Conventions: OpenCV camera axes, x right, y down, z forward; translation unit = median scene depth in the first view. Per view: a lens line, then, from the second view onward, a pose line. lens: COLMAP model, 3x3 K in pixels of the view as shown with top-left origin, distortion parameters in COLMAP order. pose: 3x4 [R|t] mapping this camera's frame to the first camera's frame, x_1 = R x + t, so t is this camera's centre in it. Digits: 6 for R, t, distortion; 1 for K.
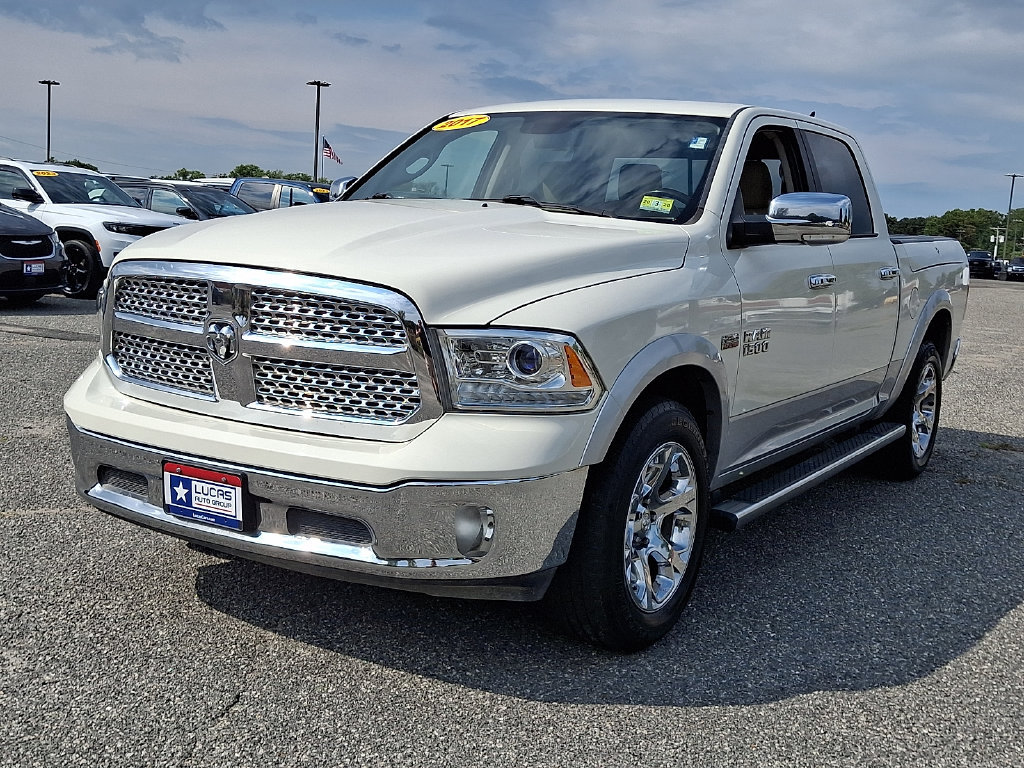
lens RADIAL K [[1109.8, 0, 505.2], [0, 1109.8, 372.5], [0, 0, 1]] dist [0.191764, -0.460604]
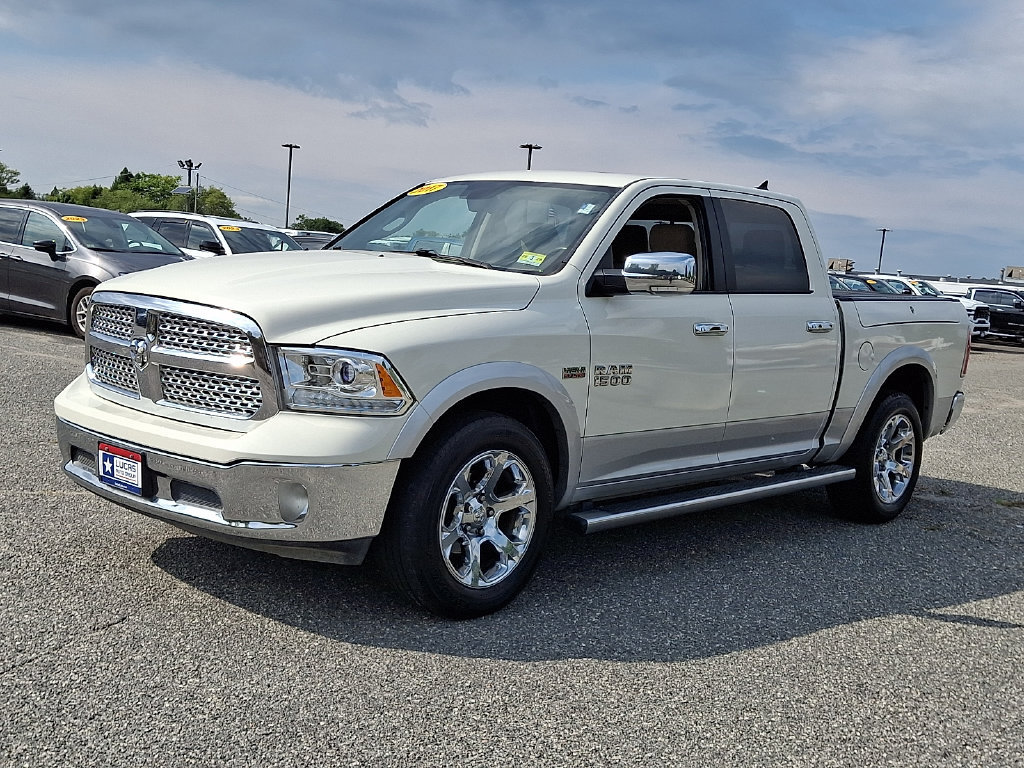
lens RADIAL K [[1111.2, 0, 512.0], [0, 1111.2, 384.0], [0, 0, 1]] dist [0.196917, -0.500779]
pose [[0.980760, 0.038858, -0.191310, 0.427148], [-0.046688, 0.998239, -0.036591, 0.036702], [0.189551, 0.044819, 0.980847, -0.218050]]
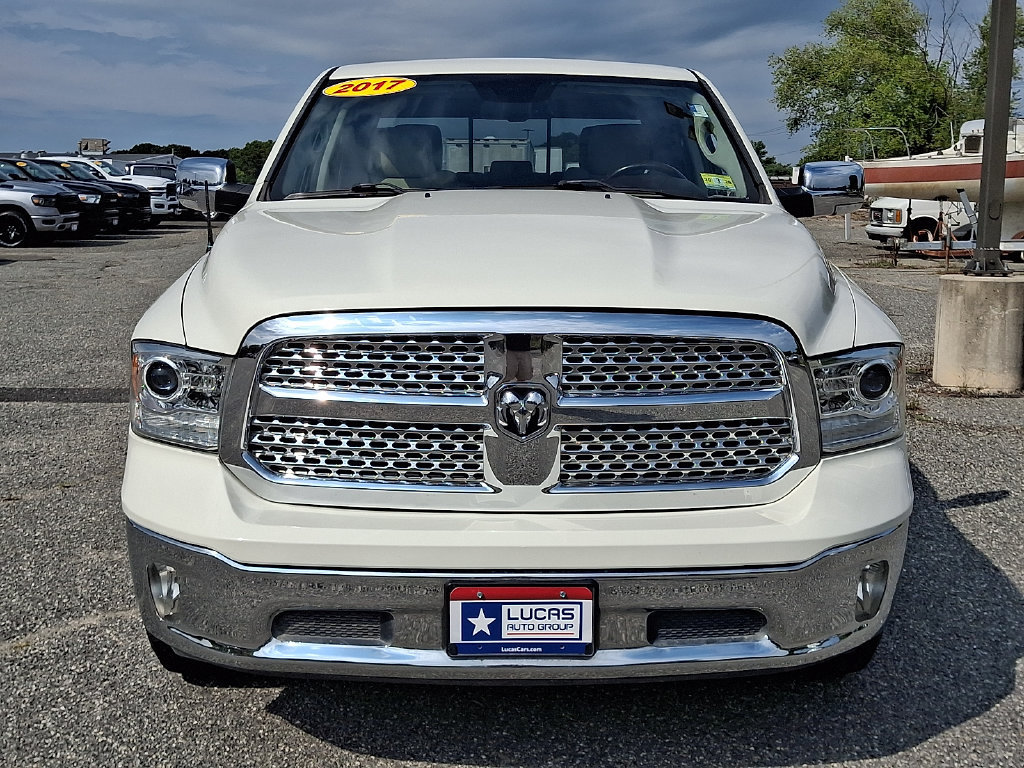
lens RADIAL K [[1129.0, 0, 512.0], [0, 1129.0, 384.0], [0, 0, 1]] dist [0.198239, -0.488548]
pose [[0.855529, -0.140982, 0.498190, -0.617015], [0.110412, 0.989759, 0.090483, -0.112637], [-0.505845, -0.022405, 0.862334, 0.352373]]
